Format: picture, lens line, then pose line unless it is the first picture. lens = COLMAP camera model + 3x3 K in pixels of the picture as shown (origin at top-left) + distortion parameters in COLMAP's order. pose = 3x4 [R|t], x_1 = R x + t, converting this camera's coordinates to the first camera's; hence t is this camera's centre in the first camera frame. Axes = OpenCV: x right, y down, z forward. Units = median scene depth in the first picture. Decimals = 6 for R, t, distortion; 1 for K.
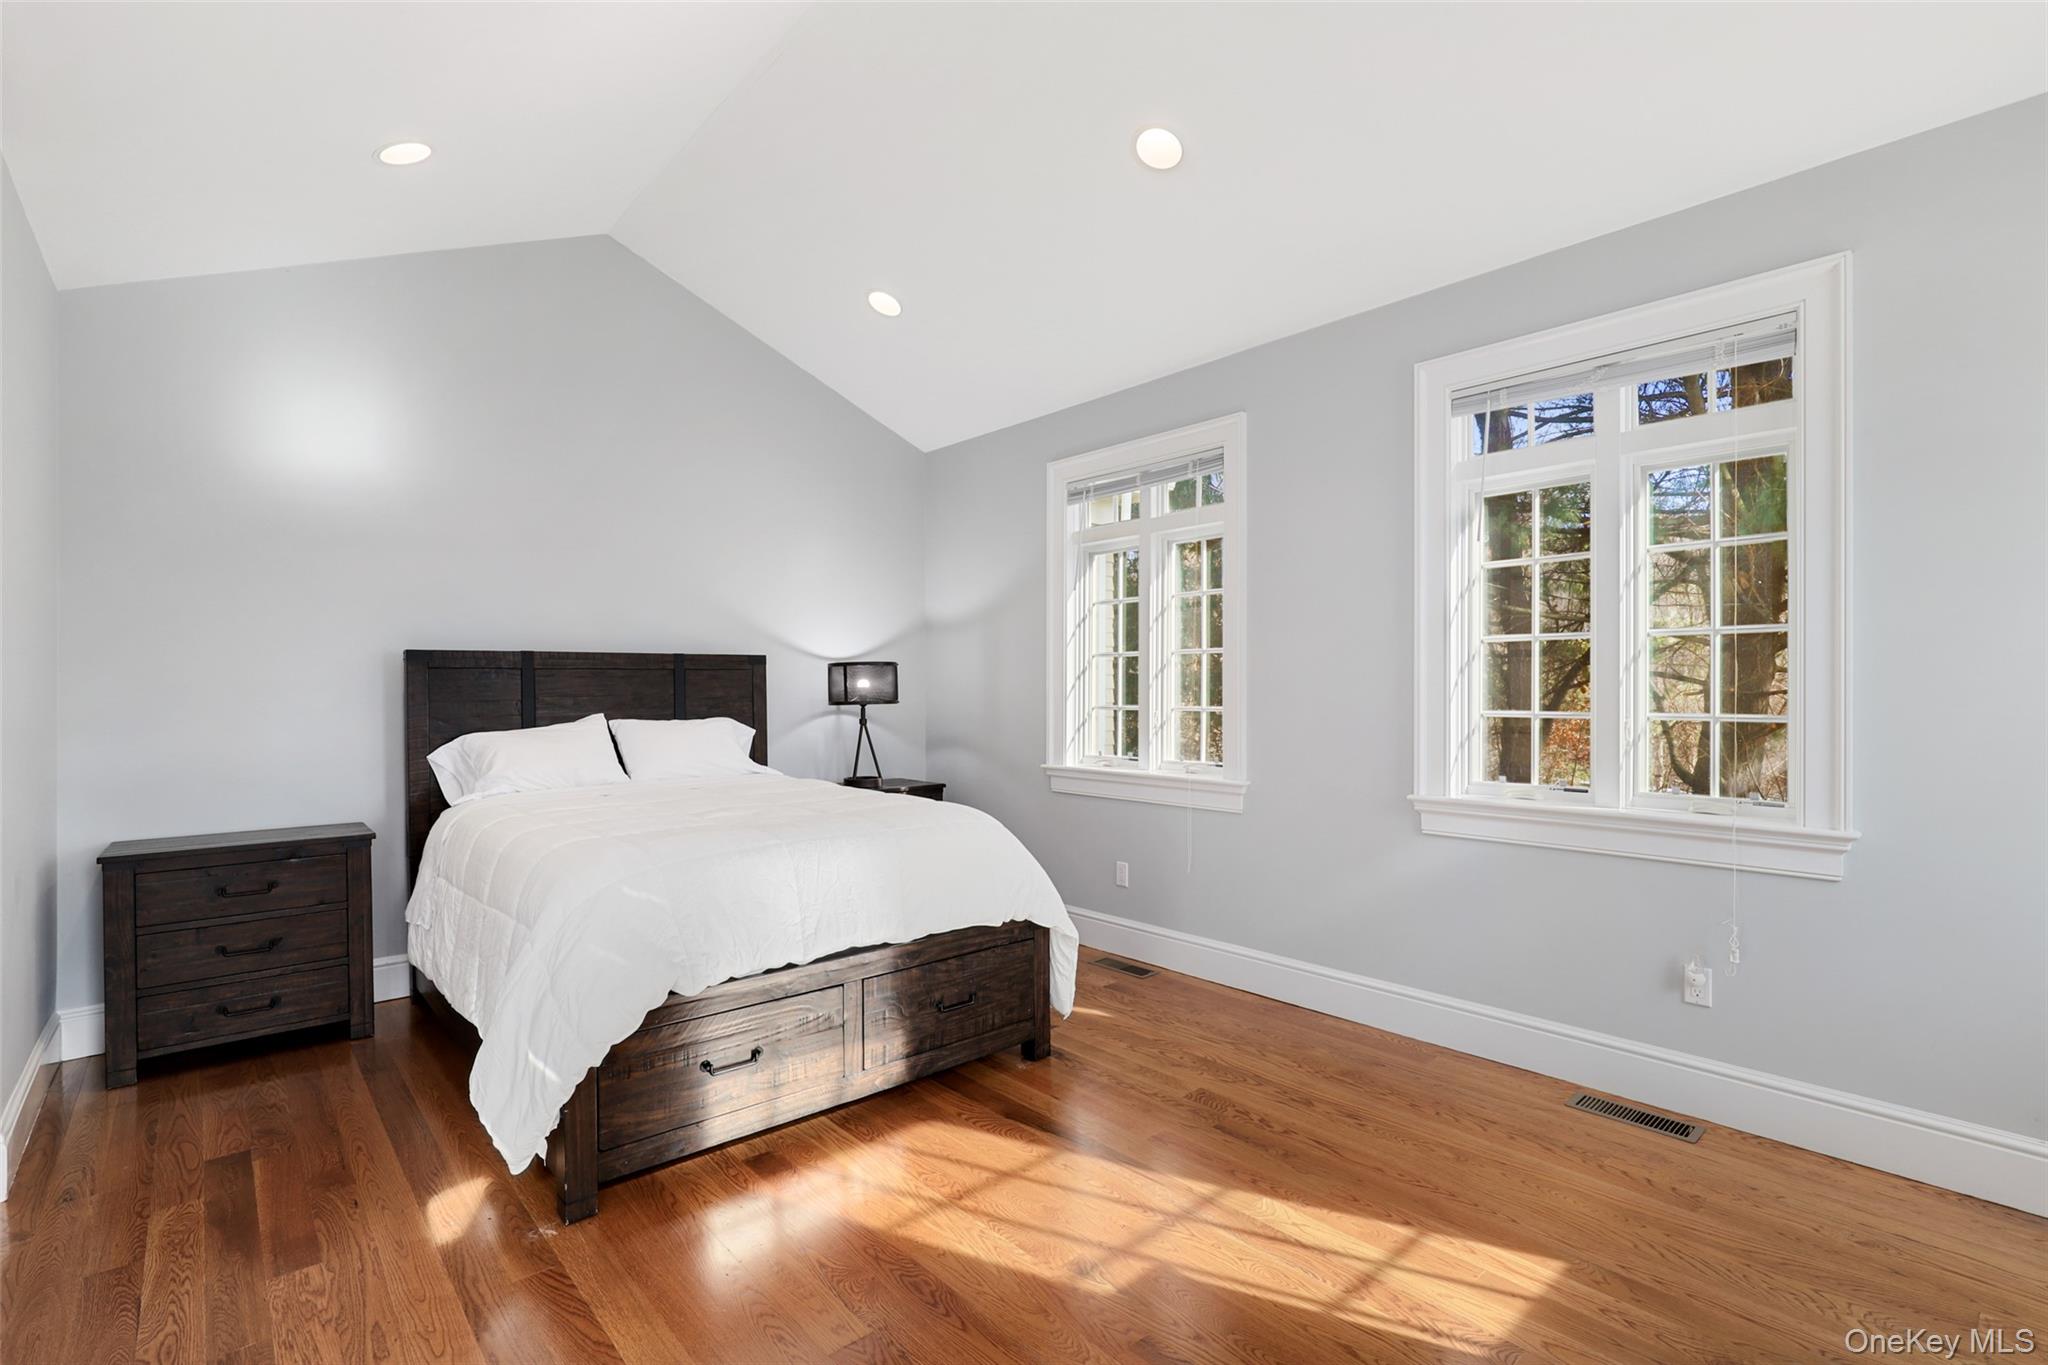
lens RADIAL K [[952.1, 0, 1007.0], [0, 952.1, 692.2], [0, 0, 1]] dist [-0.005049, 0.000936]
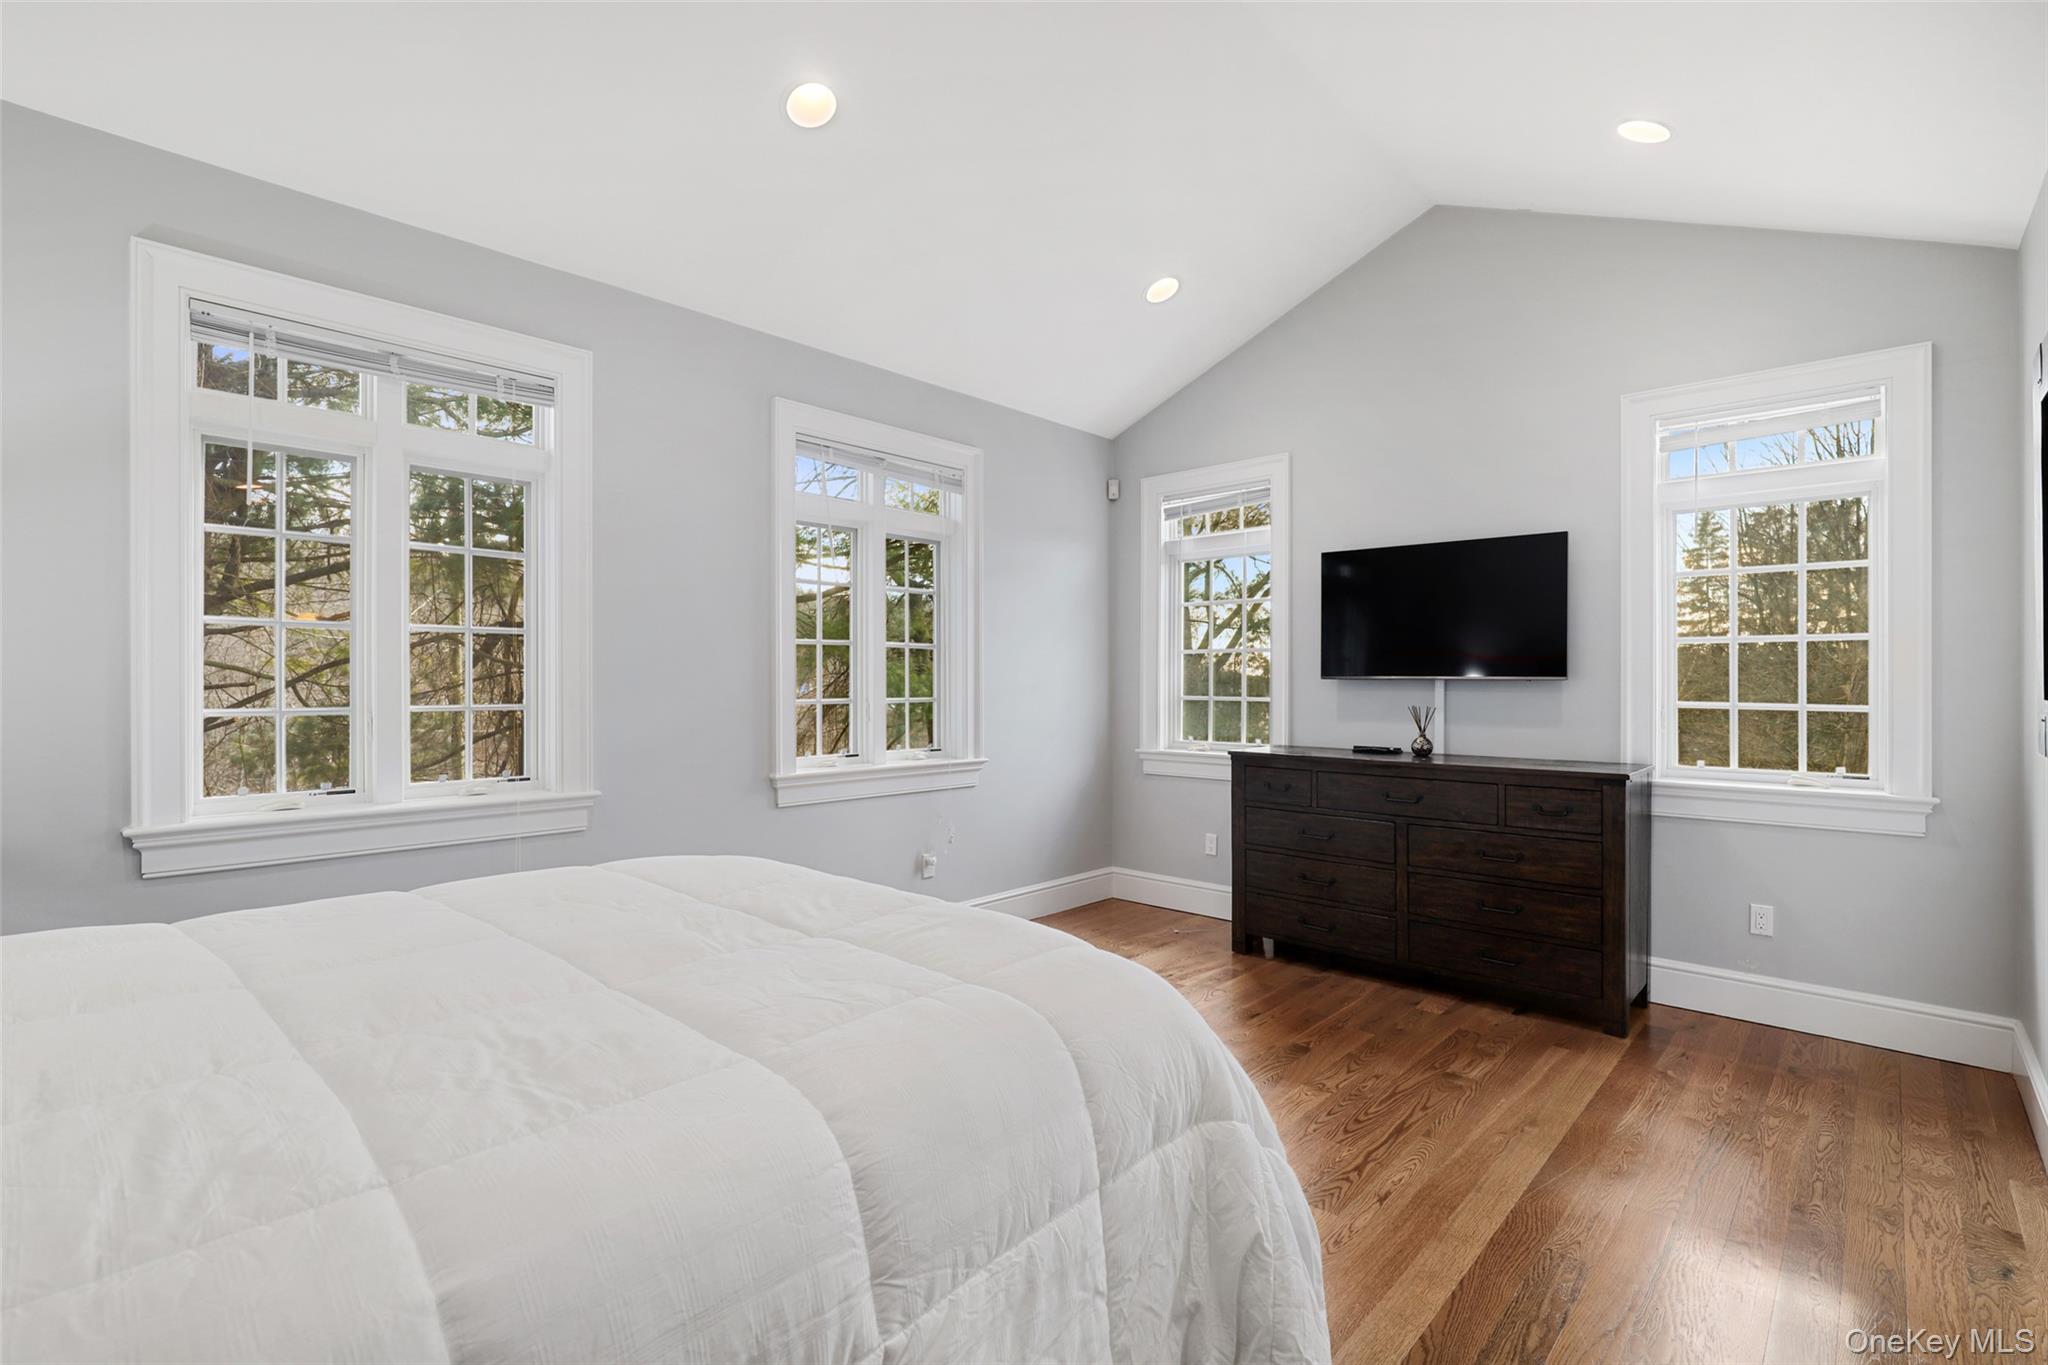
lens RADIAL K [[952.1, 0, 1006.6], [0, 952.1, 681.6], [0, 0, 1]] dist [-0.005049, 0.000936]
pose [[-0.102613, 0.002649, 0.994718, -0.669603], [0.001114, 0.999996, -0.002548, -0.001202], [-0.994721, 0.000847, -0.102616, 0.780673]]
